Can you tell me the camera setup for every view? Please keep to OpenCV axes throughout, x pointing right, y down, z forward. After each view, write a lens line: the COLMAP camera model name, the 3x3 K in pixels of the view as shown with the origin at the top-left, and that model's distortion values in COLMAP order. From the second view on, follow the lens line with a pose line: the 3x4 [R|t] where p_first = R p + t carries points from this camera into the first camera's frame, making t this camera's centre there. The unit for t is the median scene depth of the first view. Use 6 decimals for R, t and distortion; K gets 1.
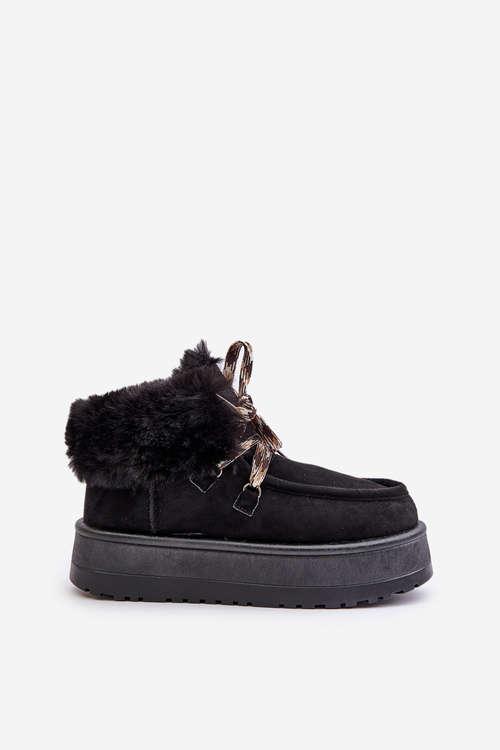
lens RADIAL K [[1611.0, 0, 250.0], [0, 1611.0, 375.0], [0, 0, 1]] dist [-0.036776, -0.048822]
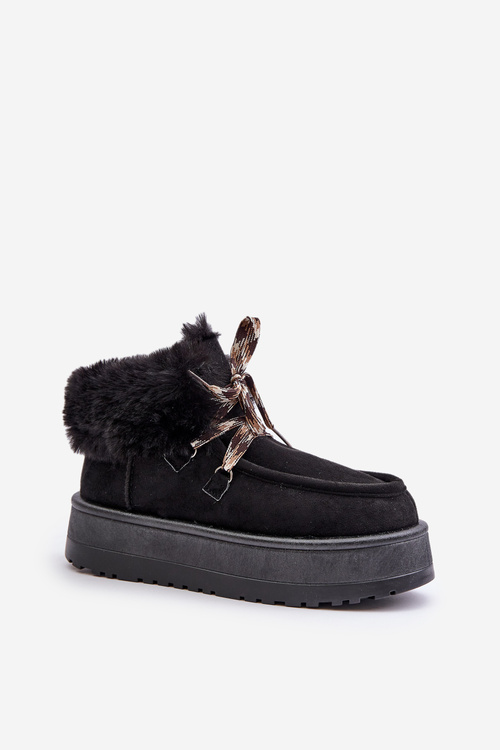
lens RADIAL K [[1611.0, 0, 250.0], [0, 1611.0, 375.0], [0, 0, 1]] dist [-0.036776, -0.048822]
pose [[0.939979, 0.061001, -0.335735, 0.331233], [-0.056489, 0.998134, 0.023201, -0.009523], [0.336524, -0.002843, 0.941671, 0.110575]]
